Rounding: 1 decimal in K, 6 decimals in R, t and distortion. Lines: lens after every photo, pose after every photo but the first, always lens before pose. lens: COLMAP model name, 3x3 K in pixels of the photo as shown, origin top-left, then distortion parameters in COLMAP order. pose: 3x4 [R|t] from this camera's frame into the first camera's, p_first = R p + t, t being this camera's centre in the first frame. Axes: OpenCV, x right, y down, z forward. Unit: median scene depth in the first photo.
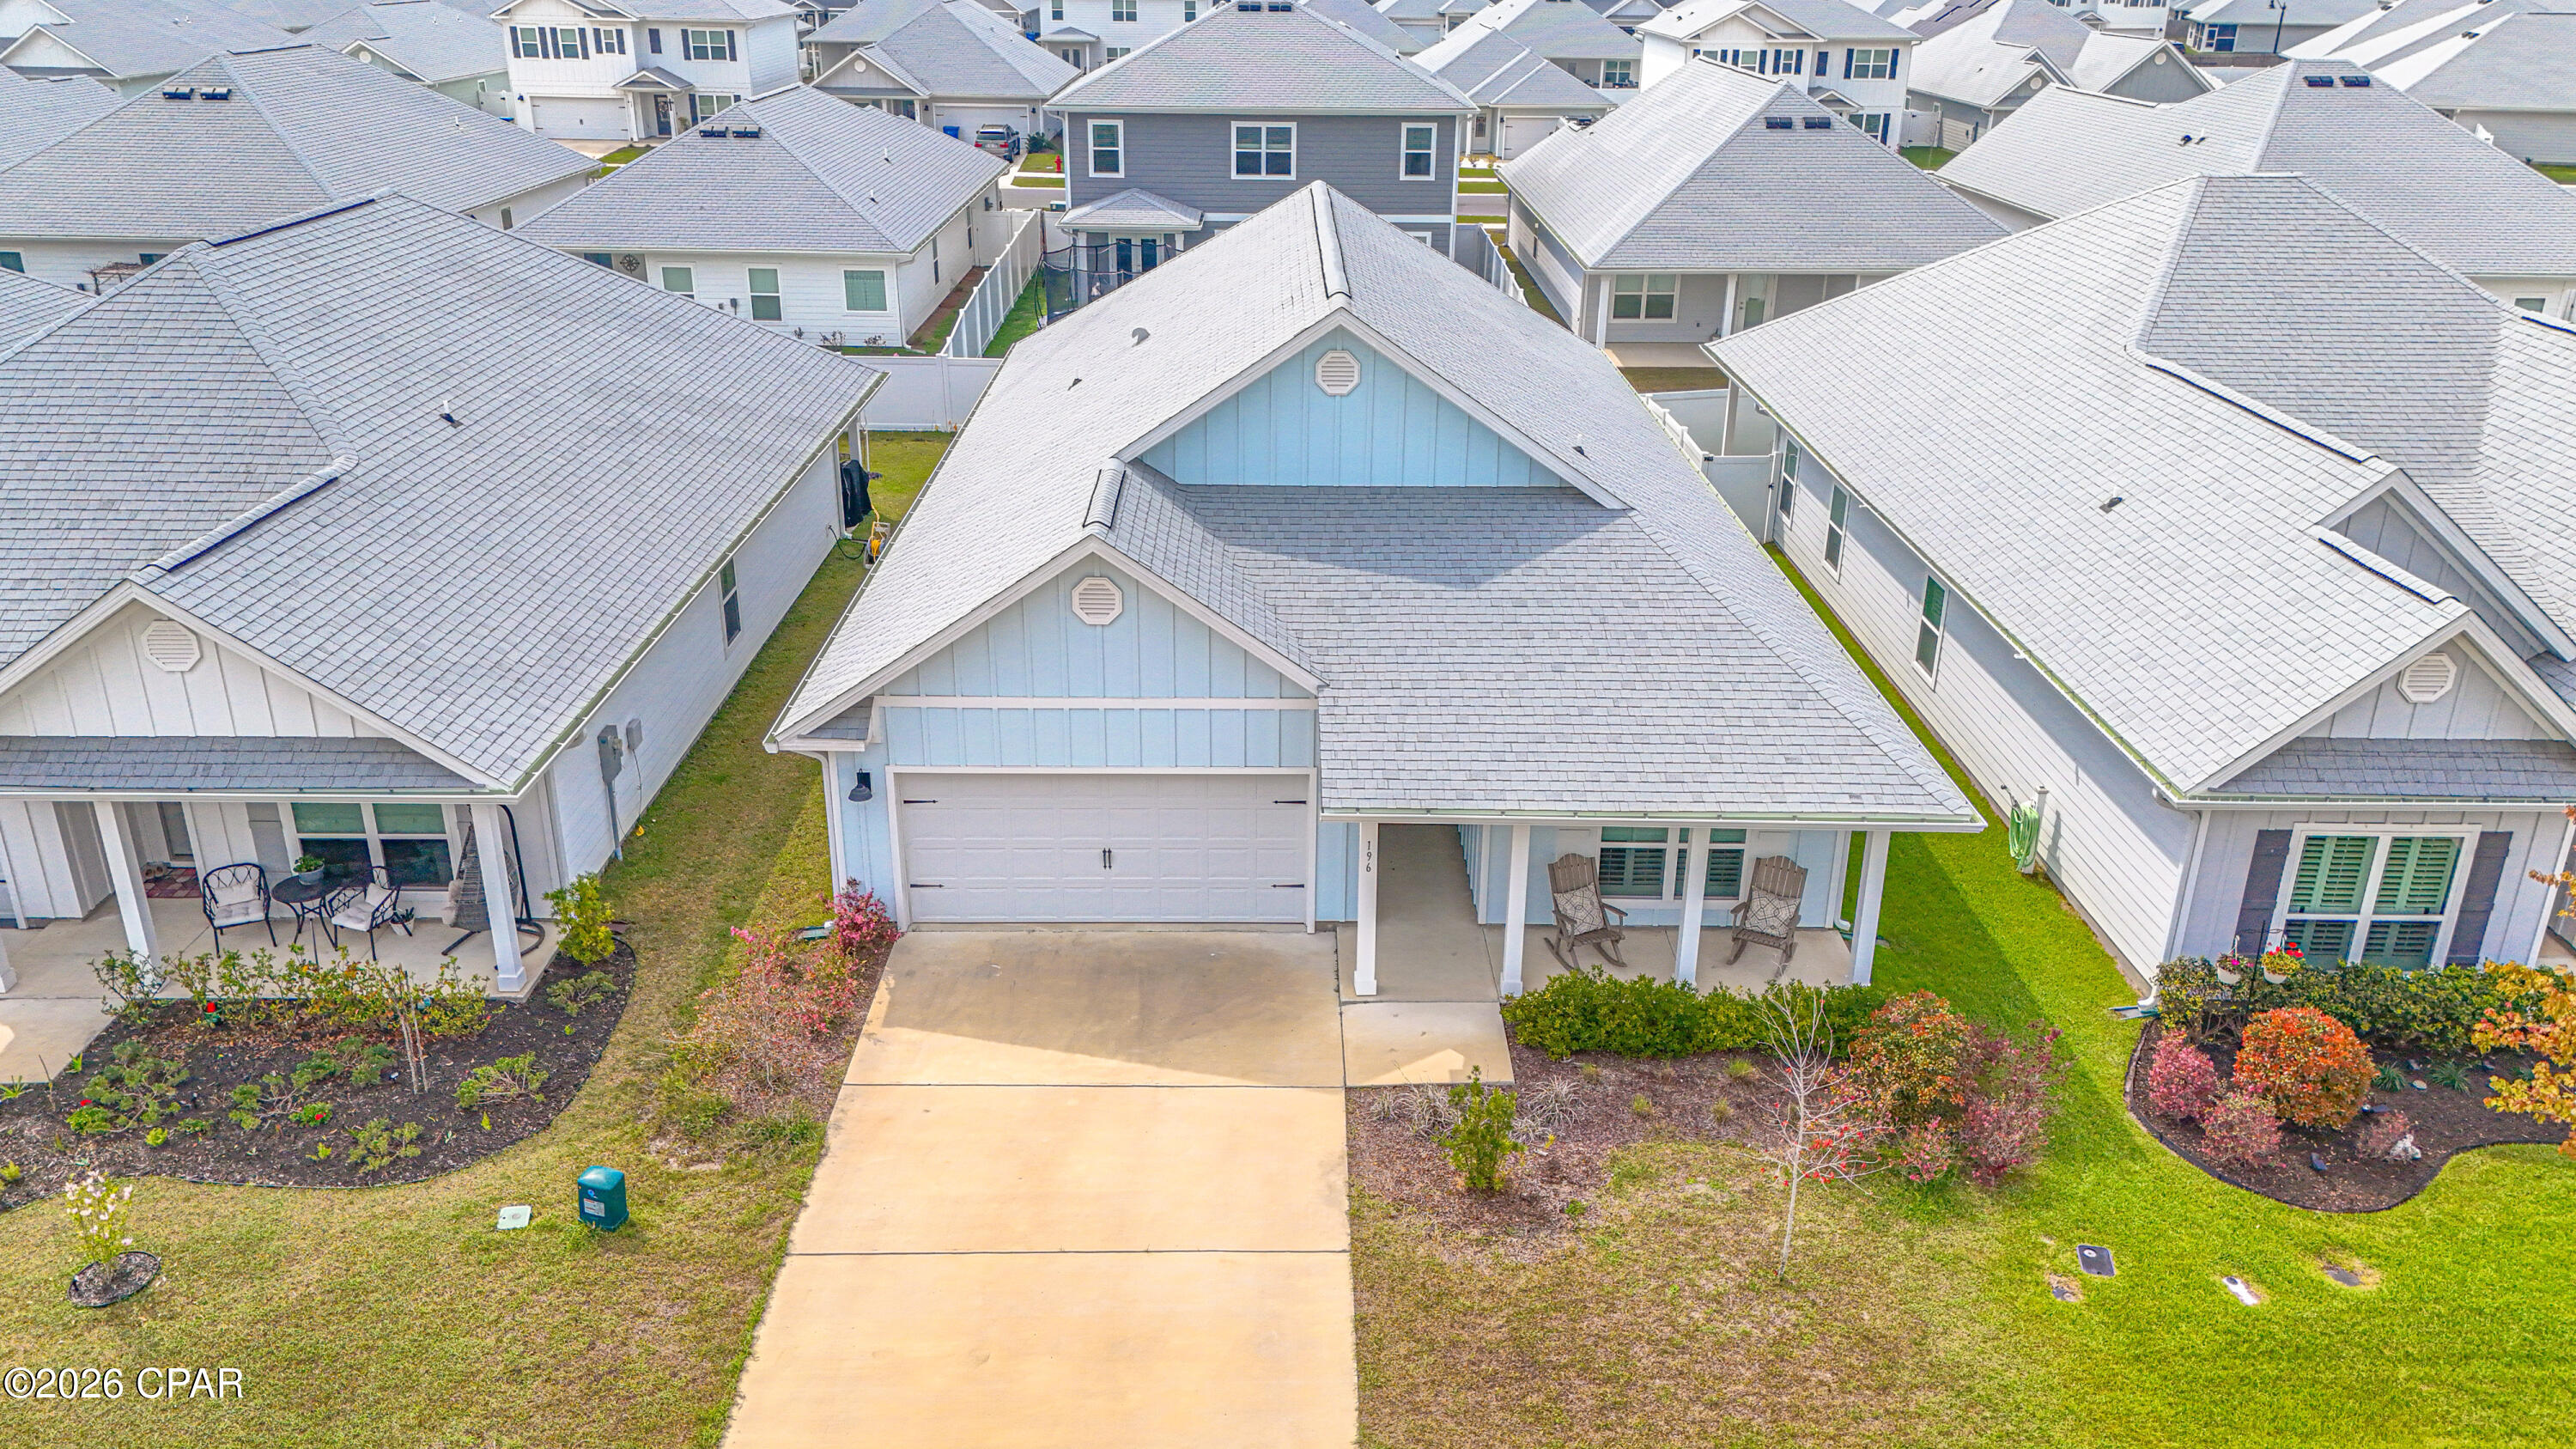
lens RADIAL K [[1940.0, 0, 1288.0], [0, 1940.0, 724.5], [0, 0, 1]] dist [0.061380, 0.000447]
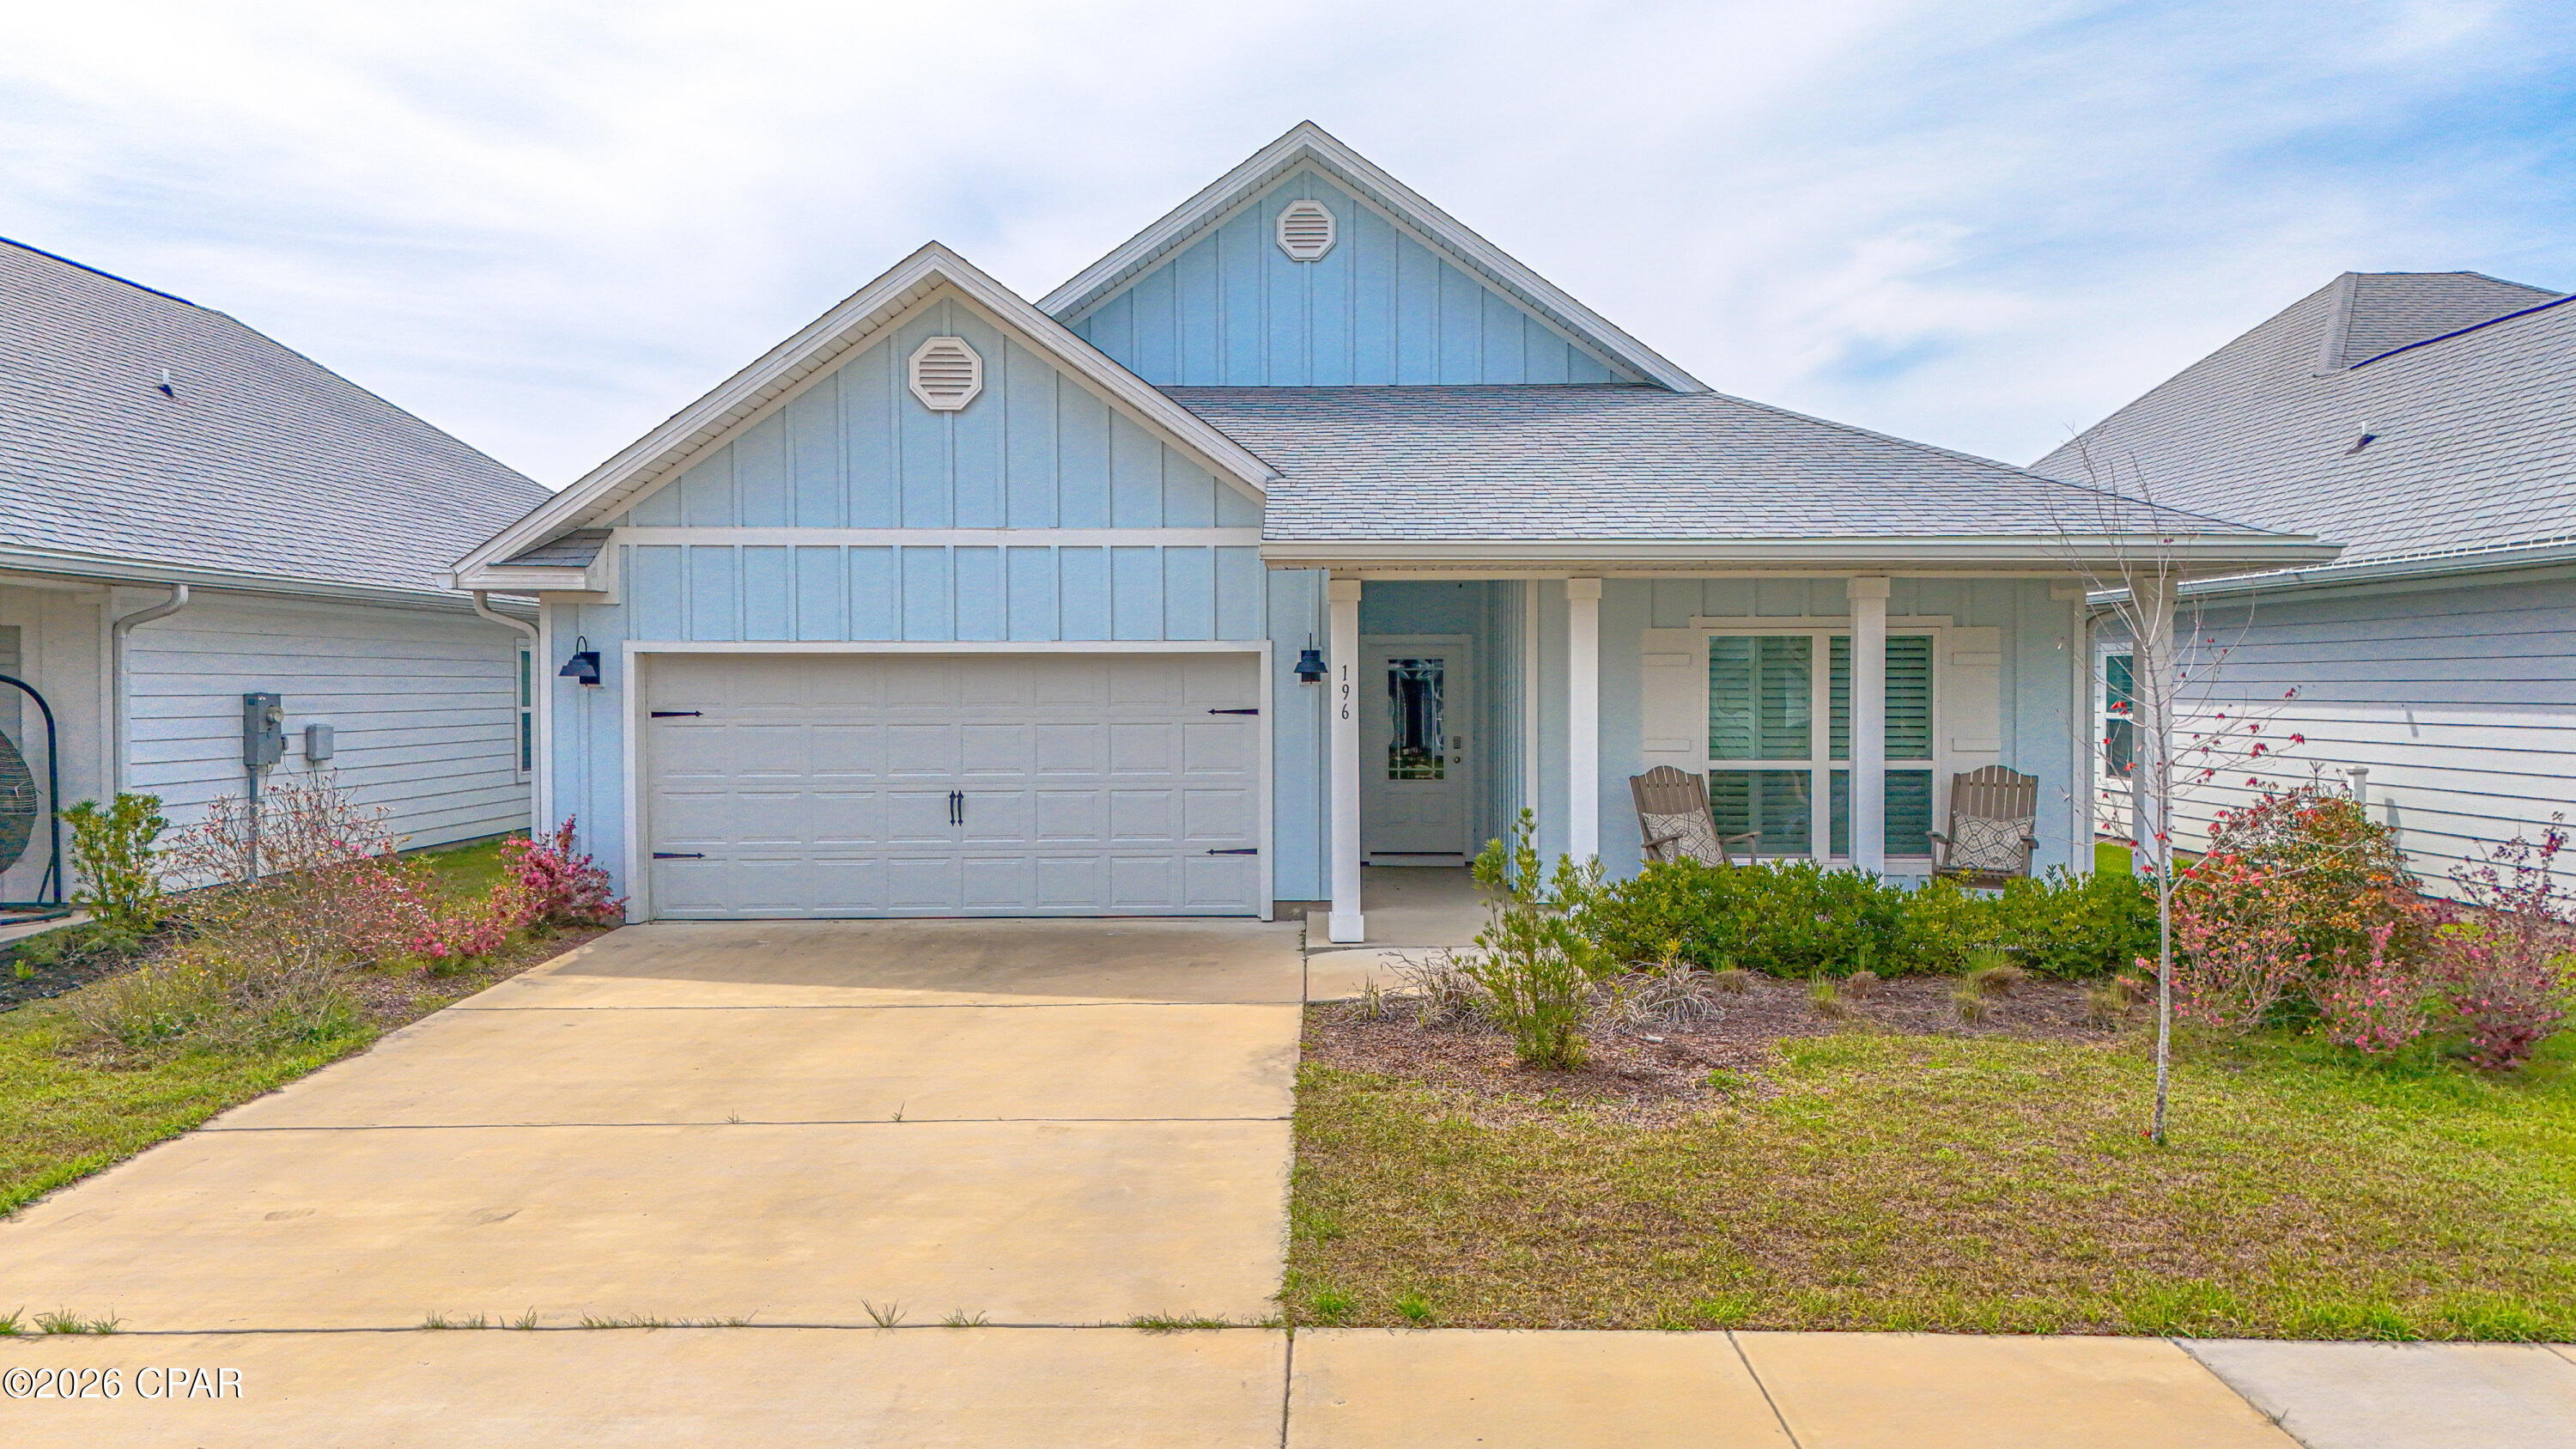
lens RADIAL K [[1940.0, 0, 1288.0], [0, 1940.0, 724.5], [0, 0, 1]] dist [0.061380, 0.000447]
pose [[0.999724, -0.011727, -0.020375, 0.035214], [0.003547, 0.932013, -0.362407, 0.302214], [0.023240, 0.362234, 0.931797, 0.406170]]
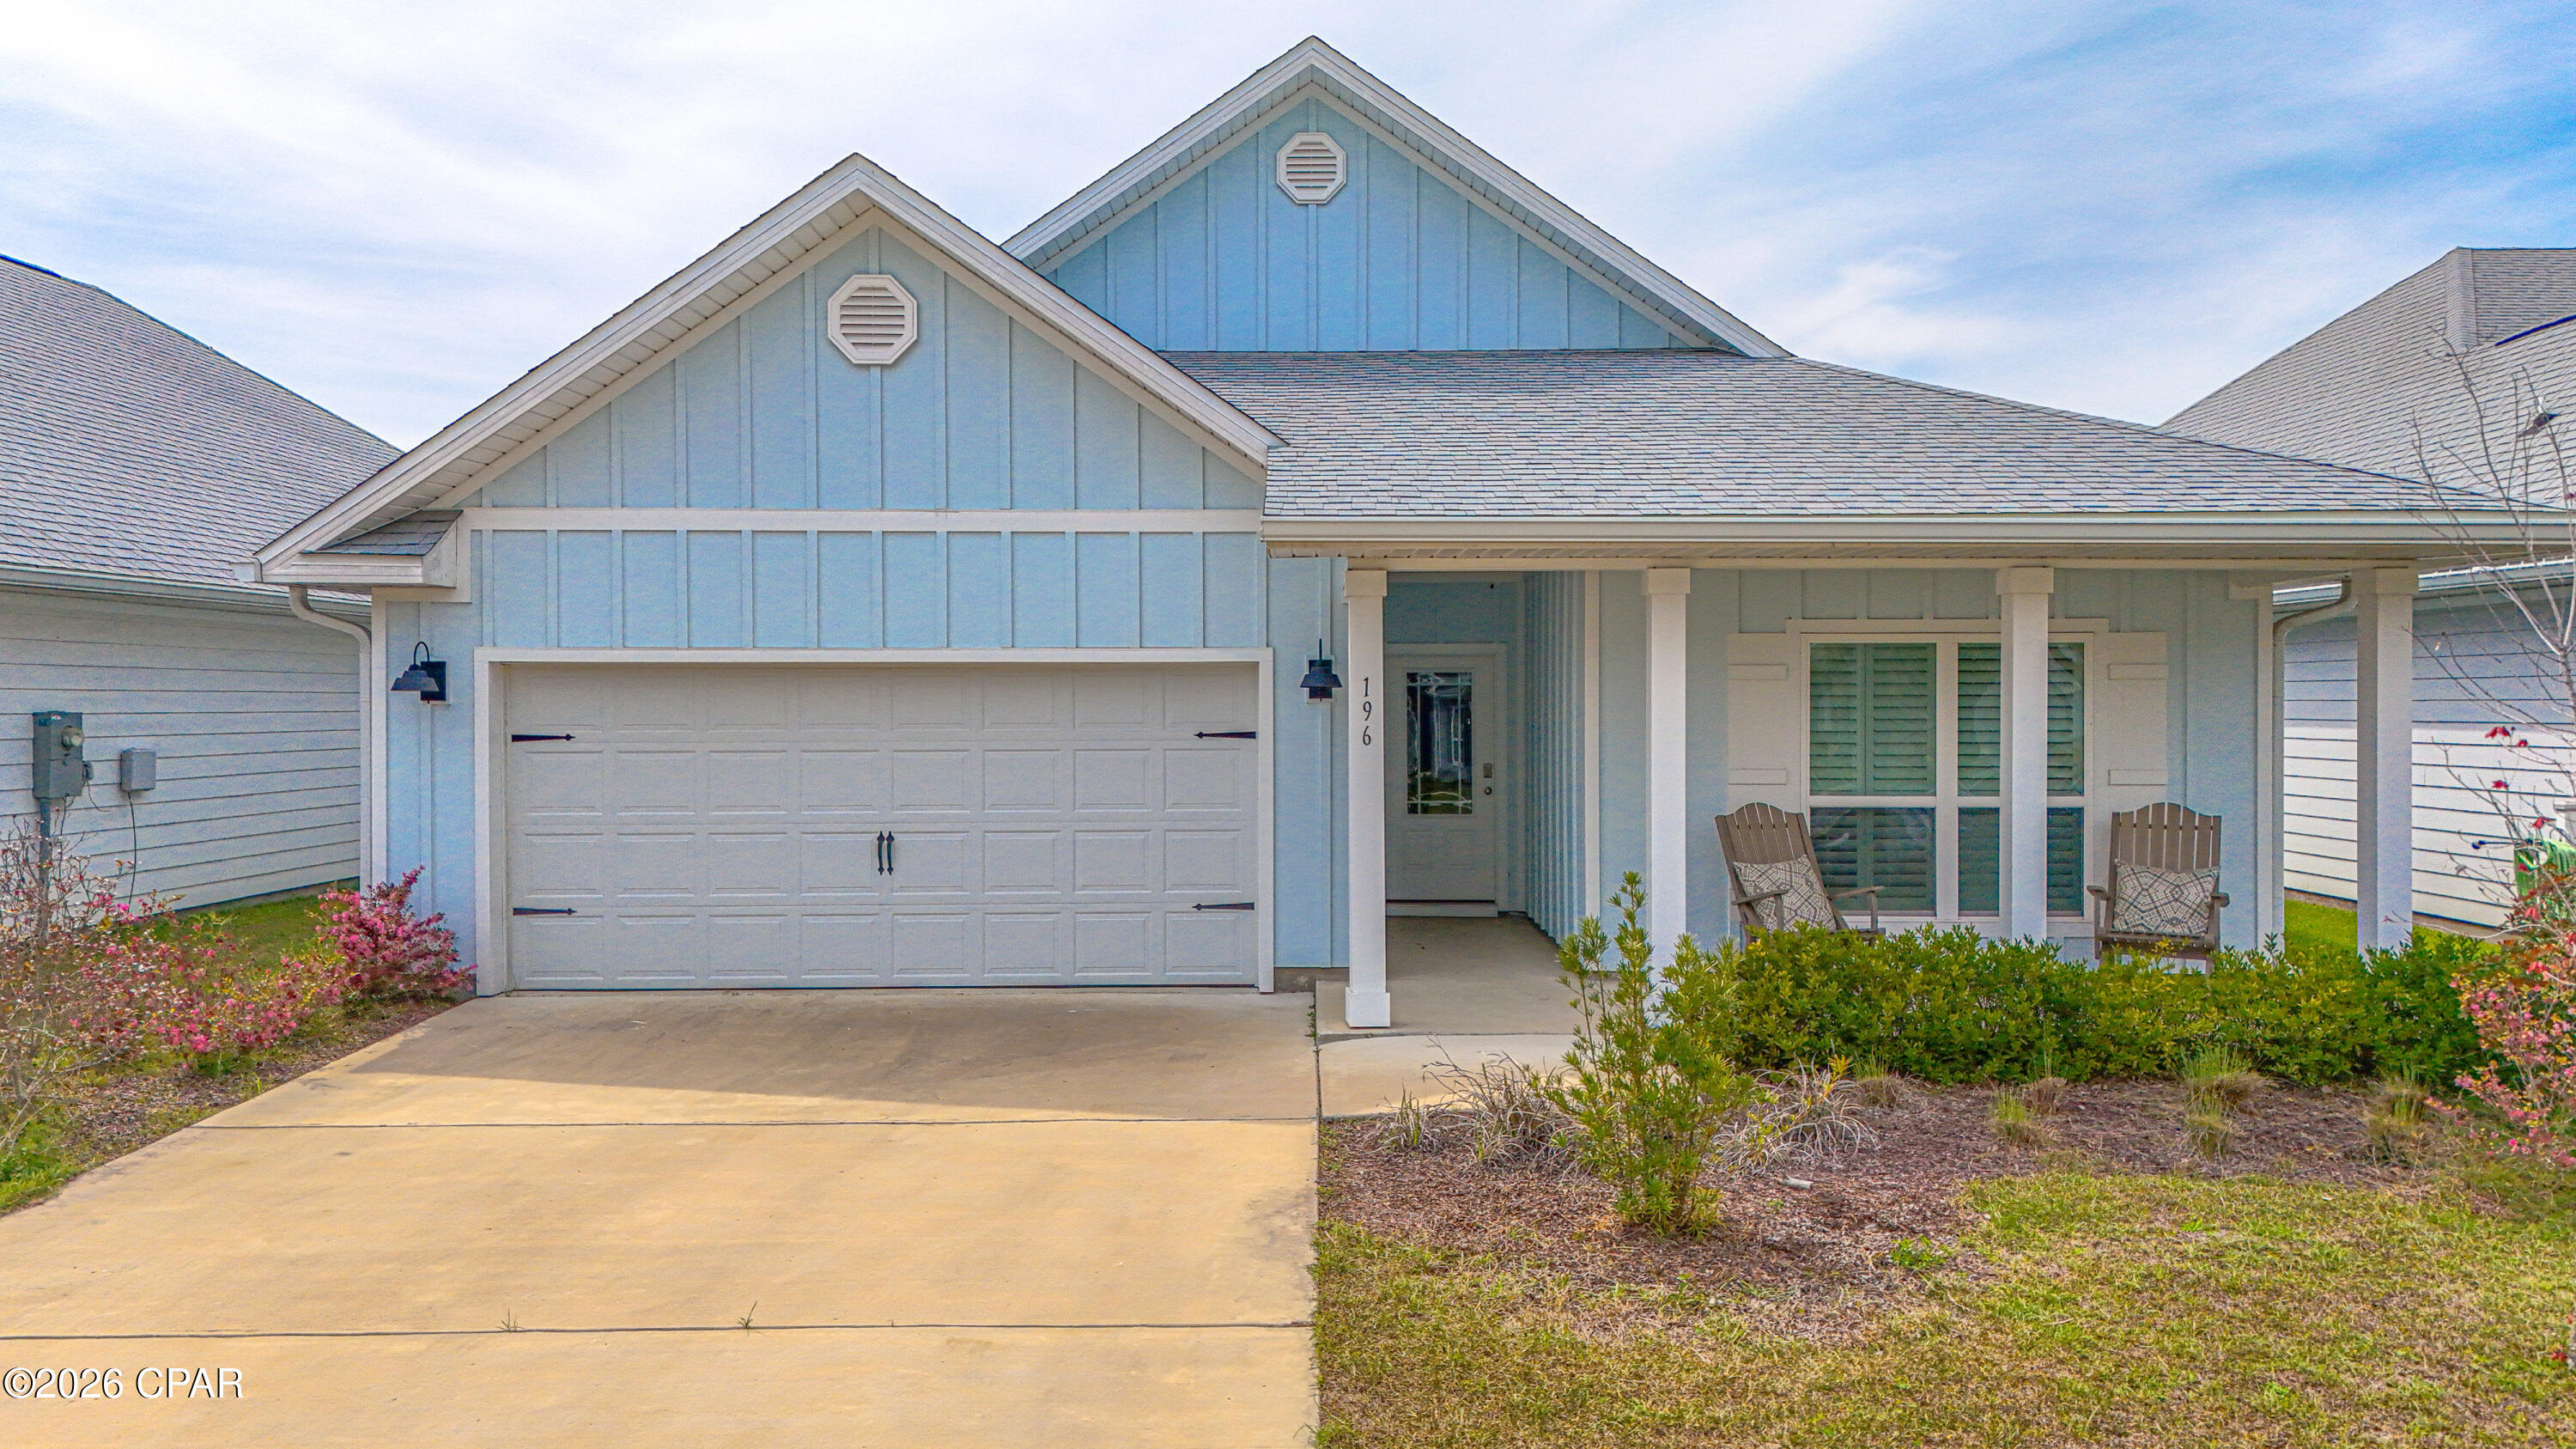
lens RADIAL K [[1931.2, 0, 1288.0], [0, 1931.2, 724.5], [0, 0, 1]] dist [0.040347, -0.000674]
pose [[0.999833, -0.011009, -0.014597, 0.028006], [0.004806, 0.928565, -0.371138, 0.252251], [0.017640, 0.371006, 0.928463, 0.527762]]
